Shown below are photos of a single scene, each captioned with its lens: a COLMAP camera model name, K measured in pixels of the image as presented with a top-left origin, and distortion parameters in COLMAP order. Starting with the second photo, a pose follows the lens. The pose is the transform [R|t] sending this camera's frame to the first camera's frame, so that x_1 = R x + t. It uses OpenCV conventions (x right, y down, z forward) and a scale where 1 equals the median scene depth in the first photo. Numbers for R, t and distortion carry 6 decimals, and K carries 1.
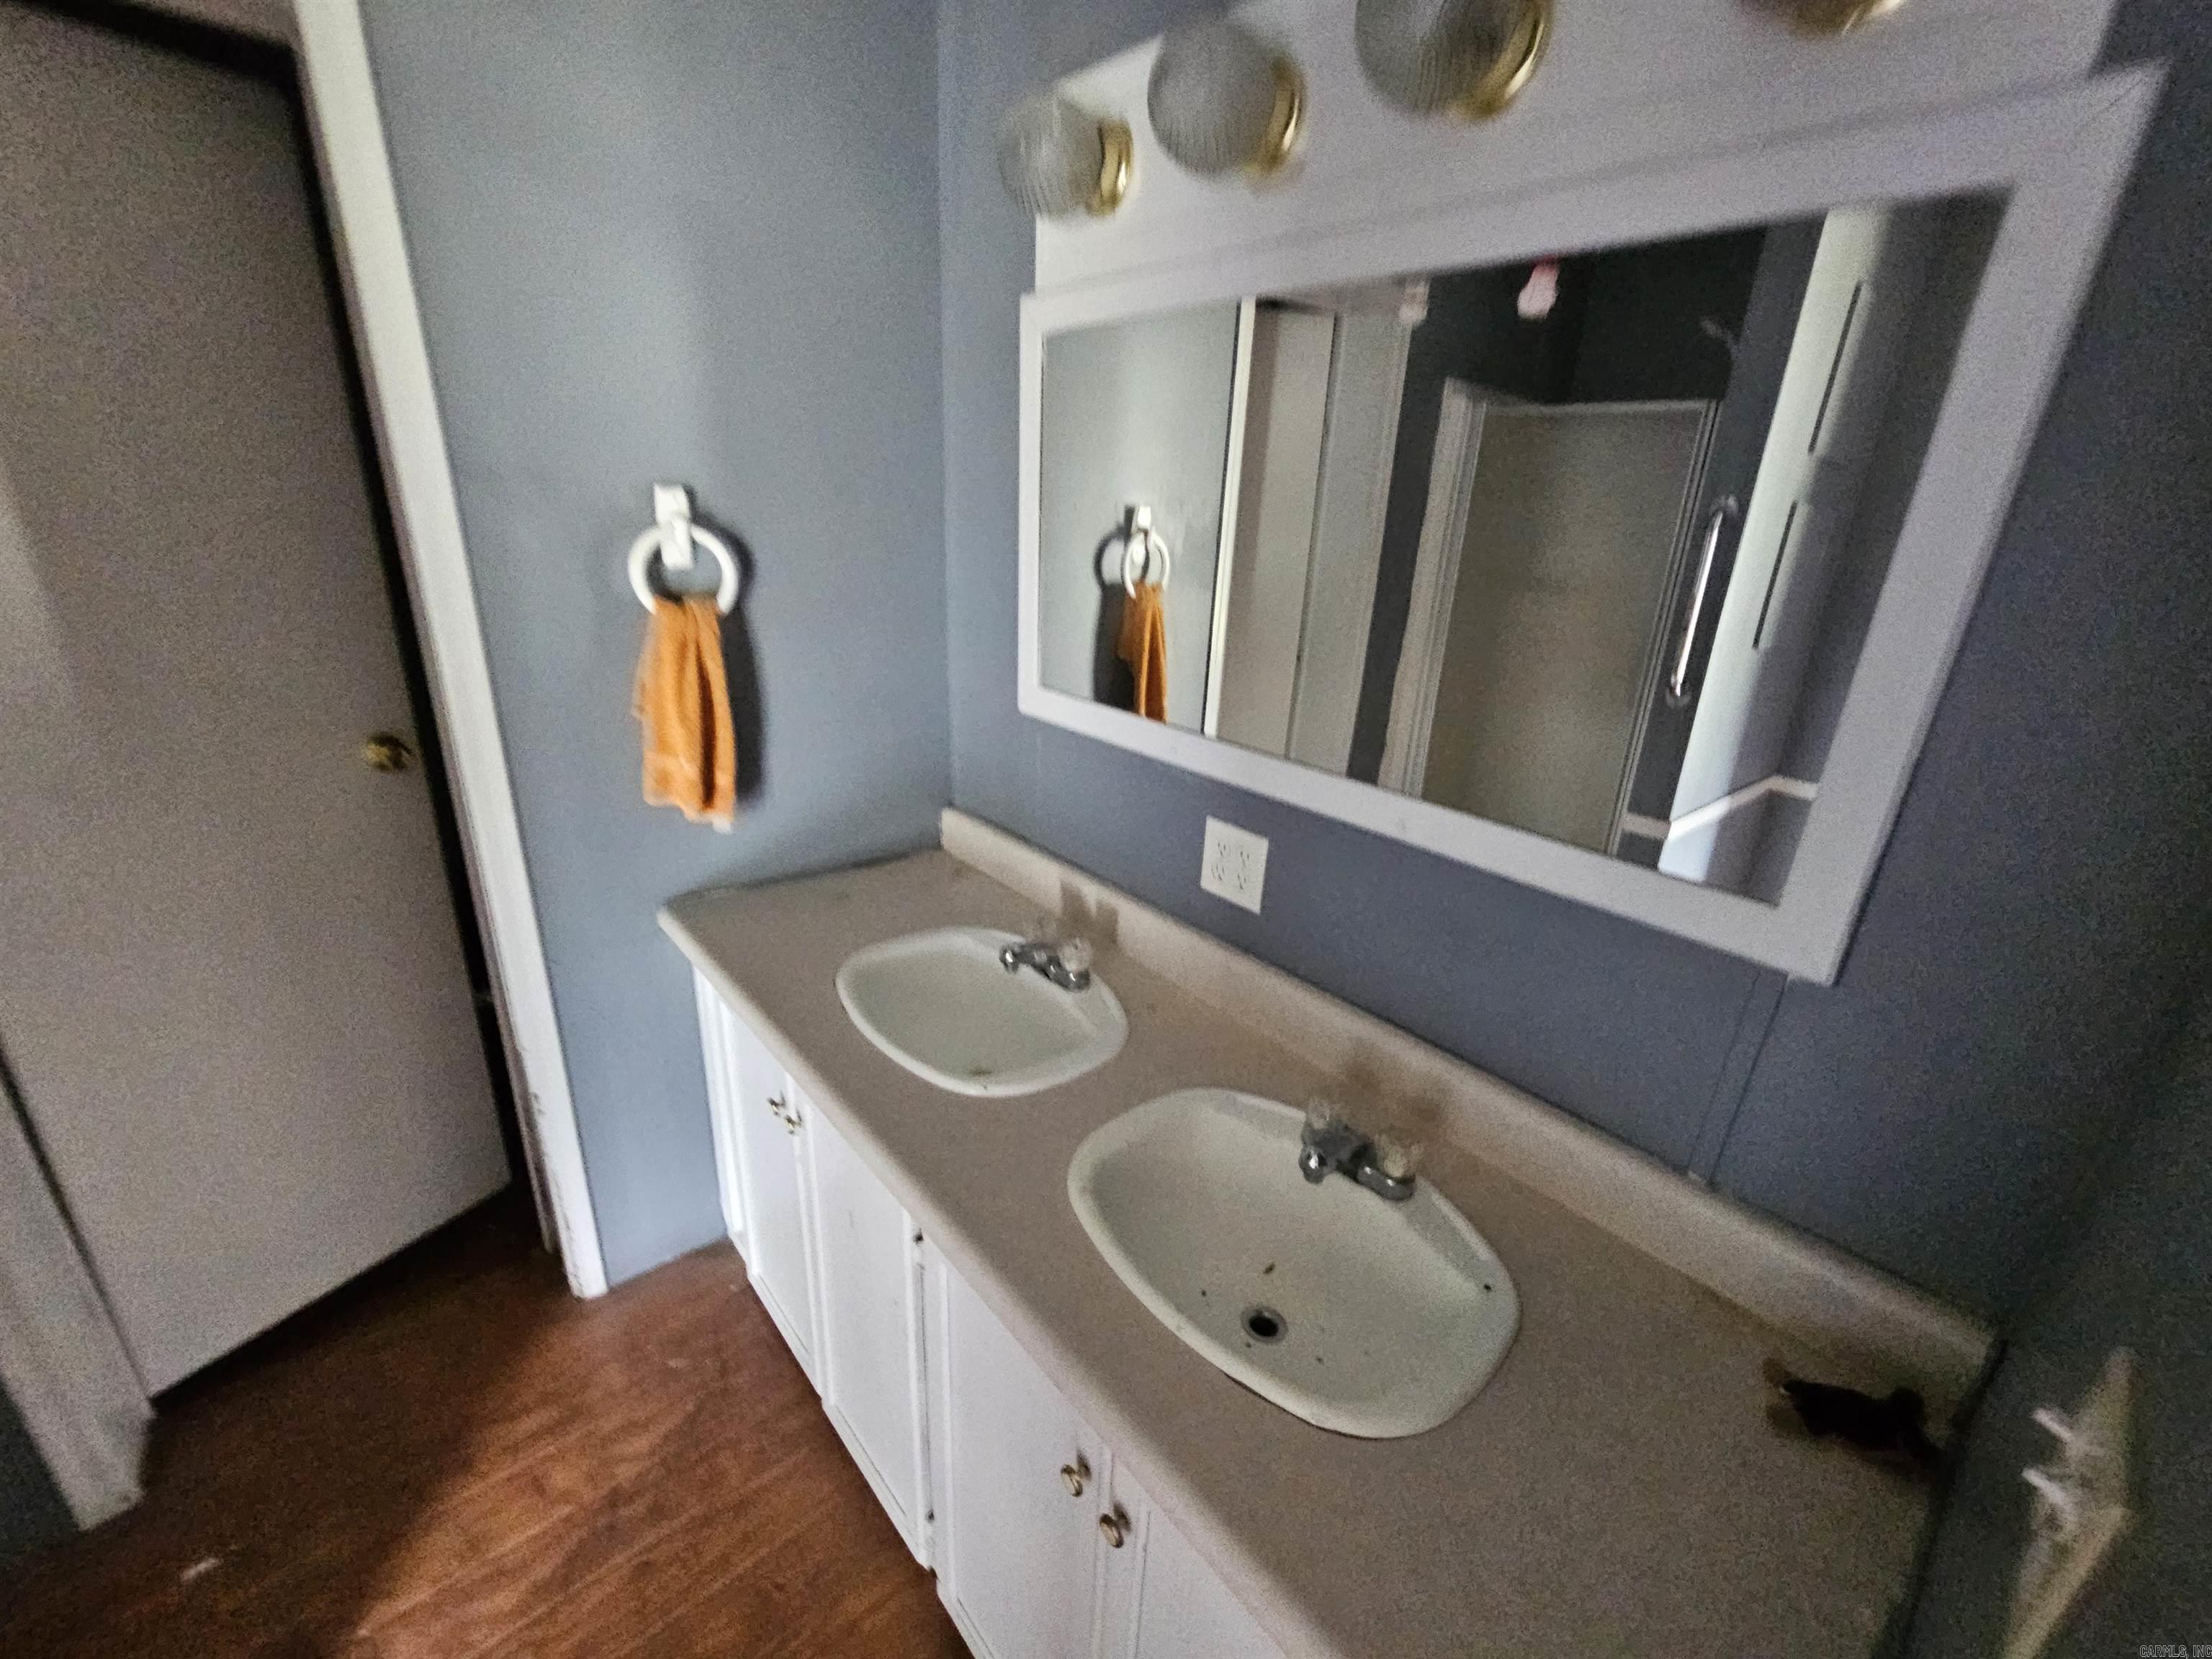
lens RADIAL K [[909.1, 0, 1111.0], [0, 909.1, 836.6], [0, 0, 1]] dist [-0.004845, -0.000627]
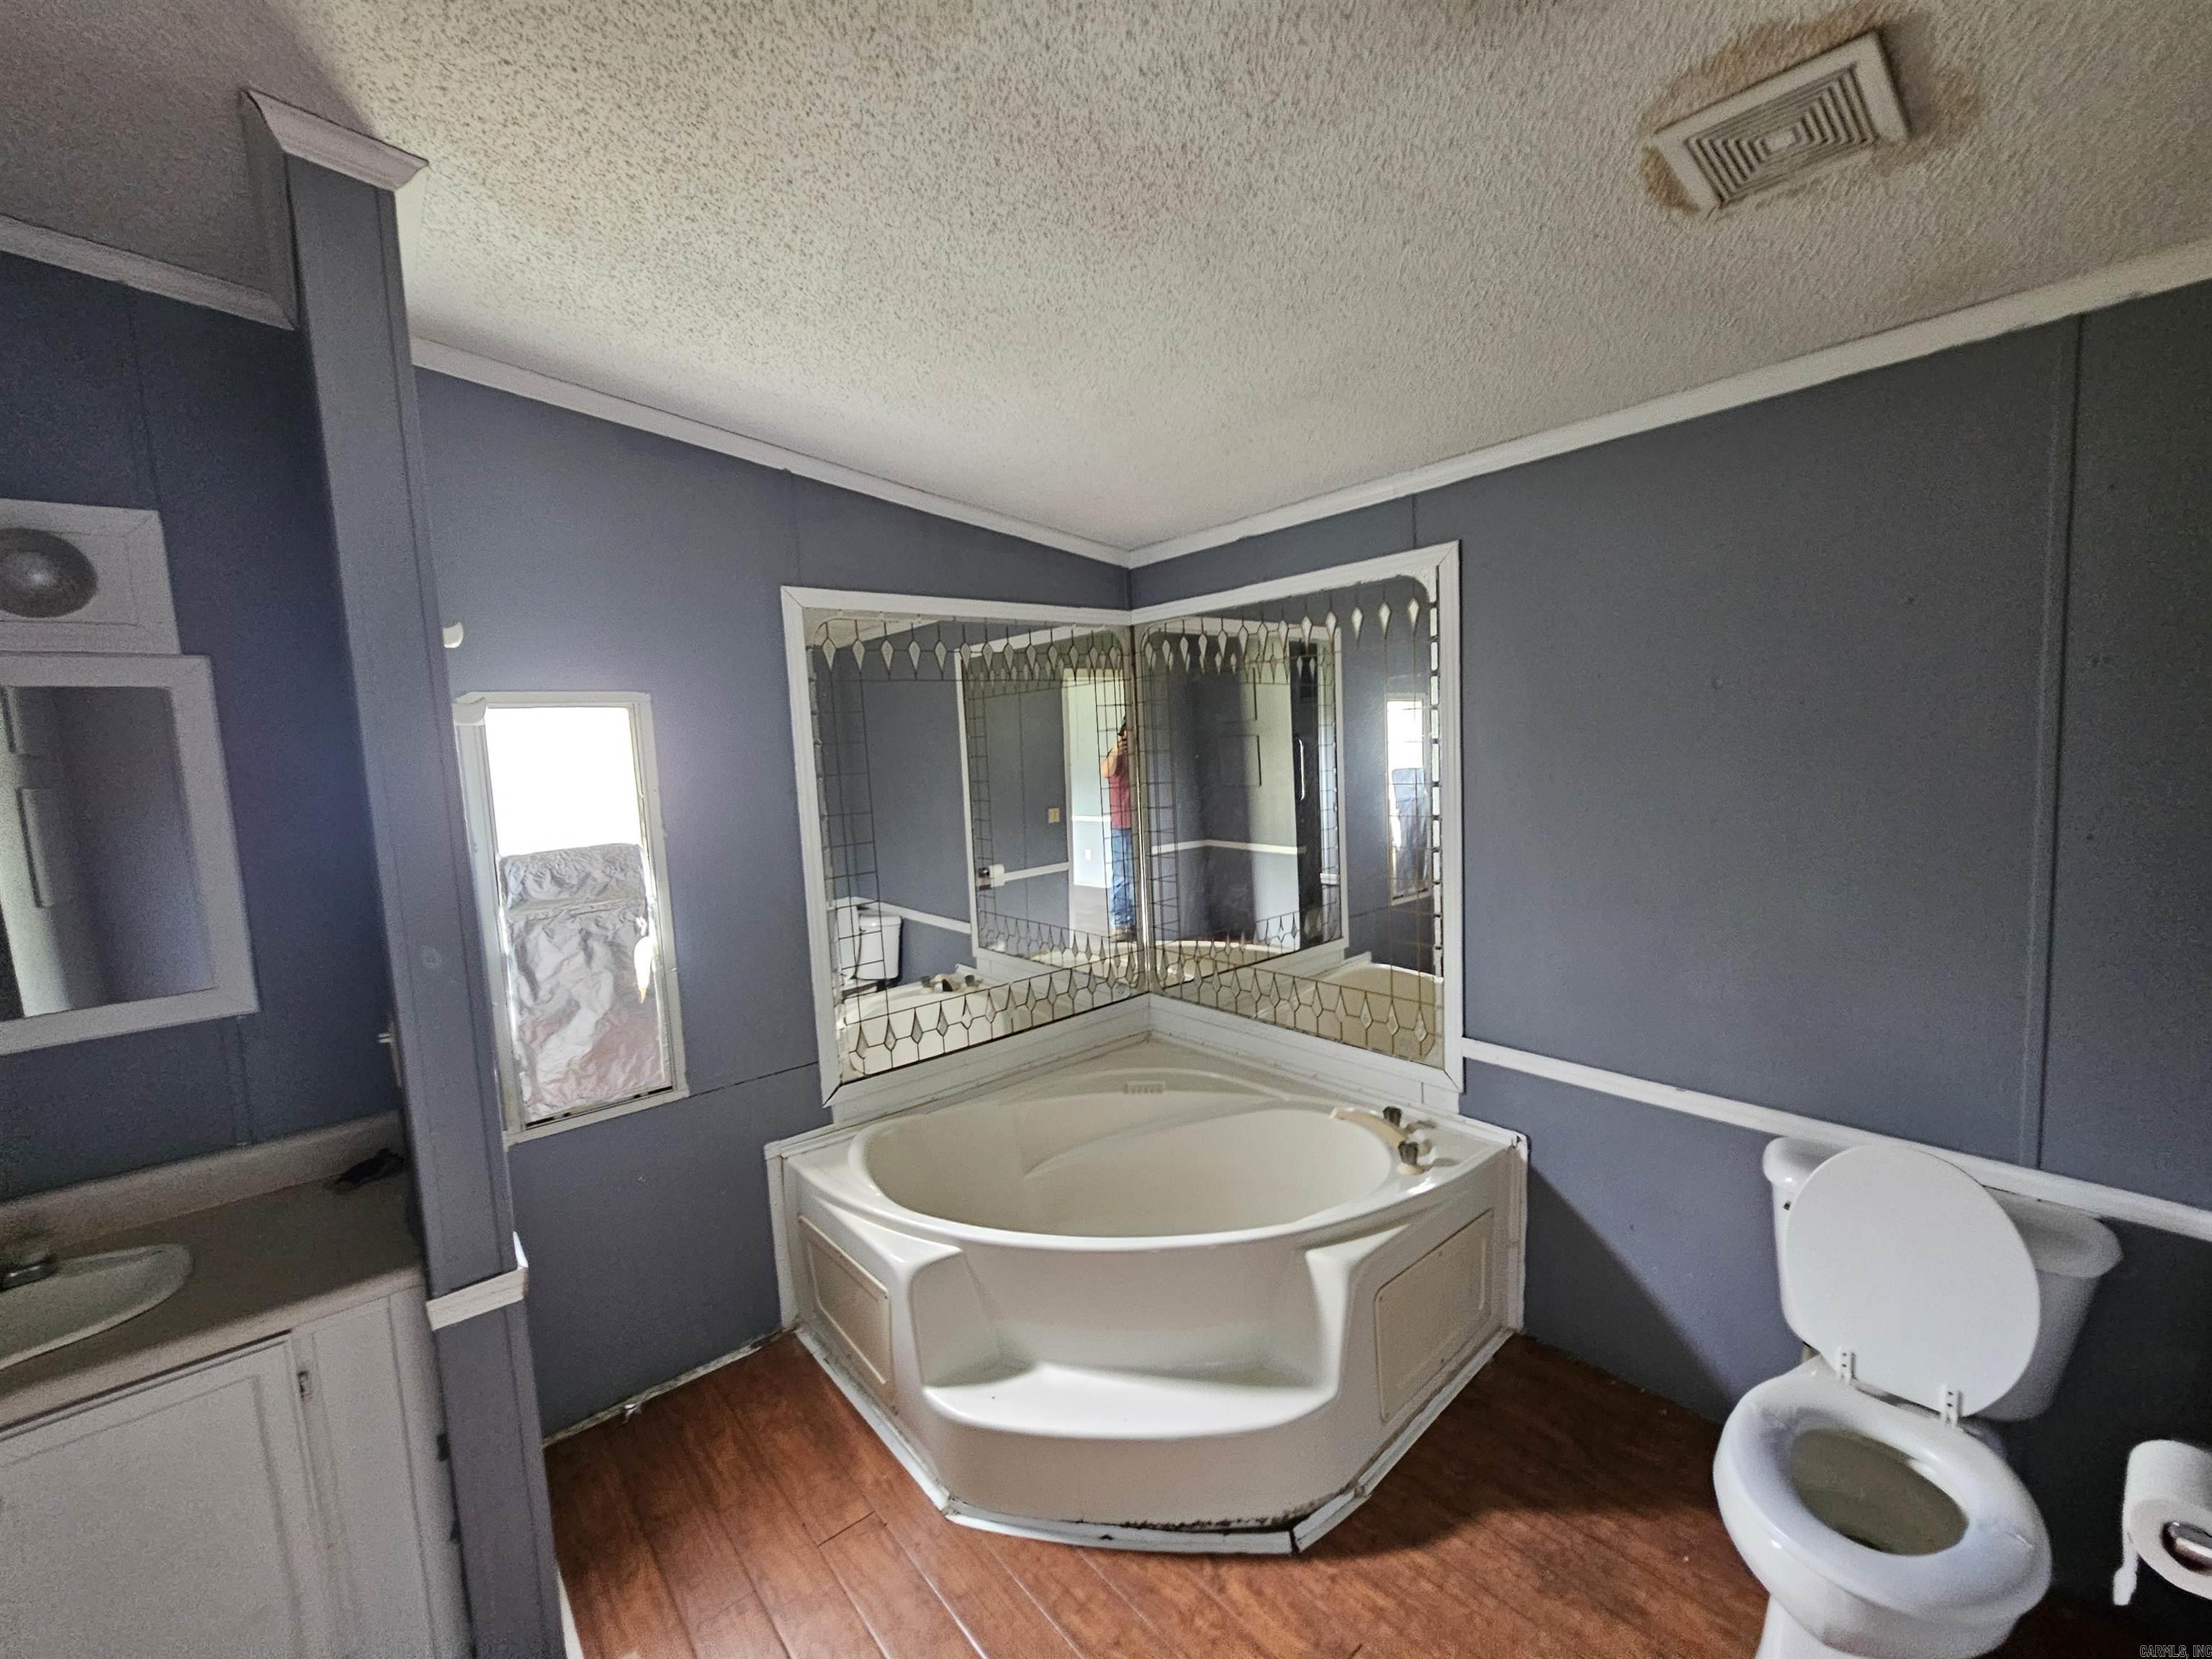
lens RADIAL K [[897.1, 0, 1112.7], [0, 897.1, 824.1], [0, 0, 1]] dist [-0.006327, -0.000557]
pose [[0.006267, -0.140149, 0.990111, -0.663220], [0.396910, 0.909144, 0.126176, 0.159119], [-0.917836, 0.392194, 0.061324, -0.631269]]
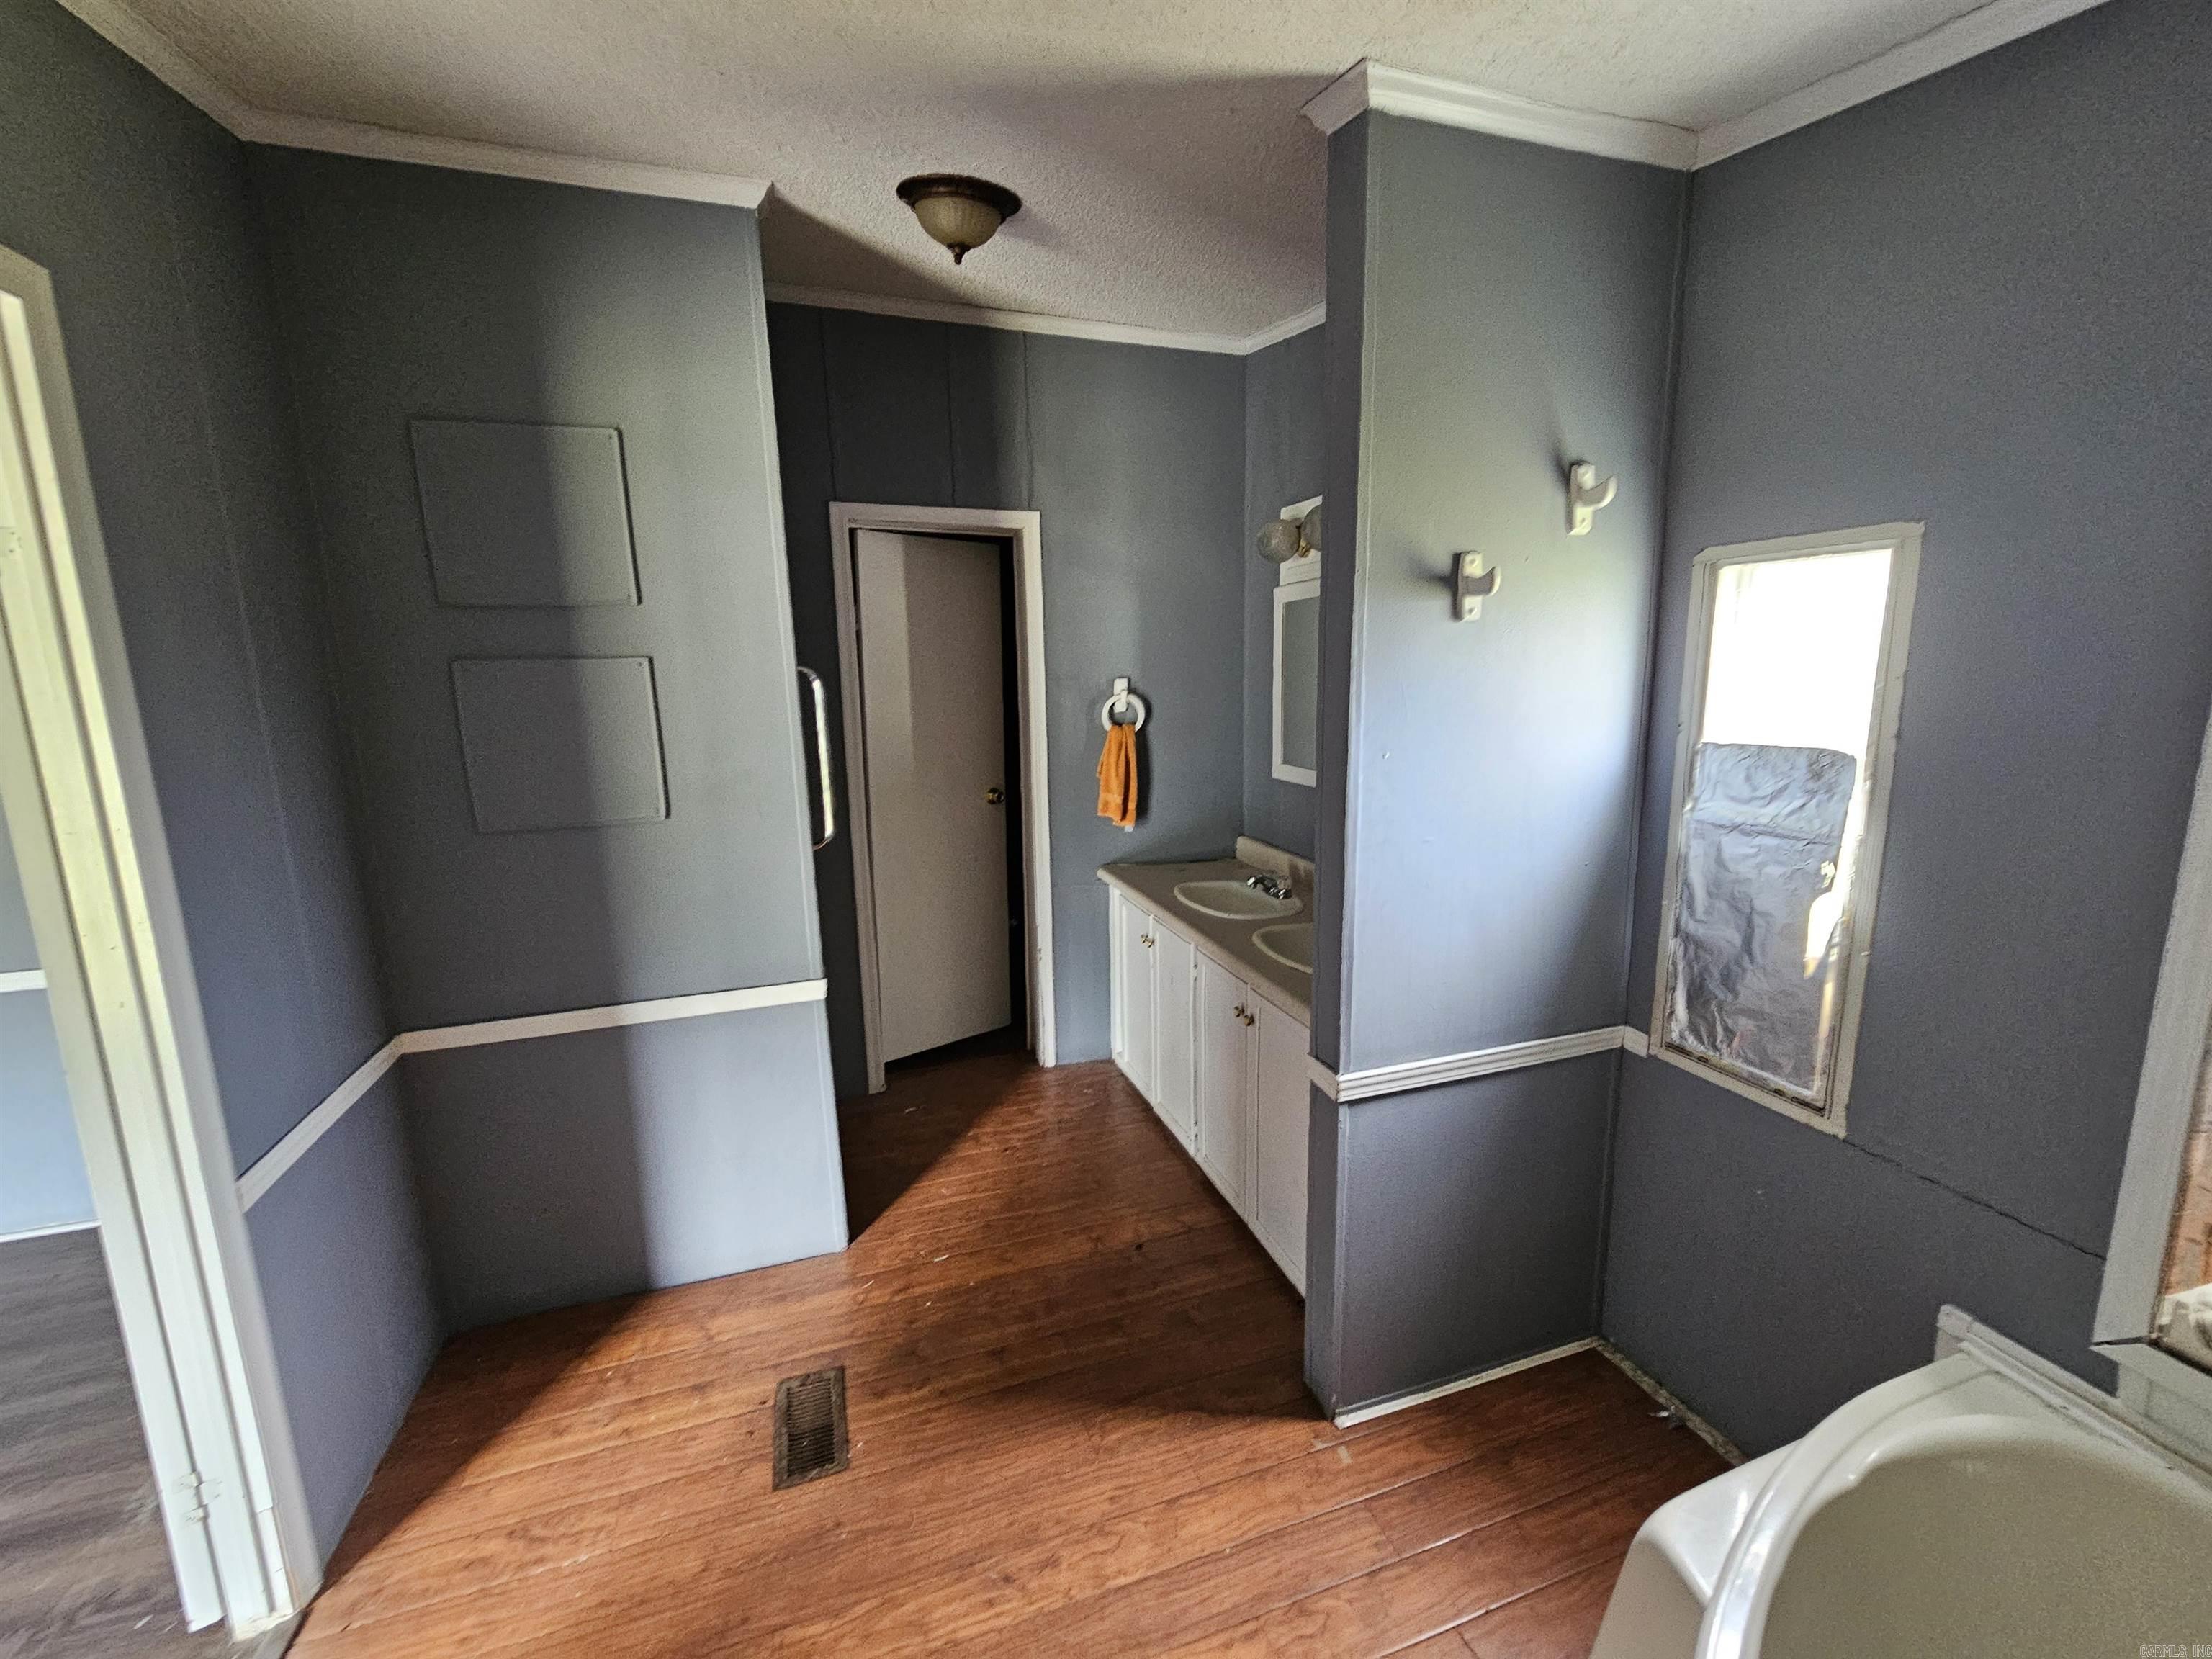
lens RADIAL K [[897.1, 0, 1112.7], [0, 897.1, 824.1], [0, 0, 1]] dist [-0.006327, -0.000557]
pose [[0.922332, 0.006263, -0.386348, 0.381103], [-0.078385, 0.982112, -0.171208, 0.369748], [0.378365, 0.188195, 0.906324, -1.004775]]
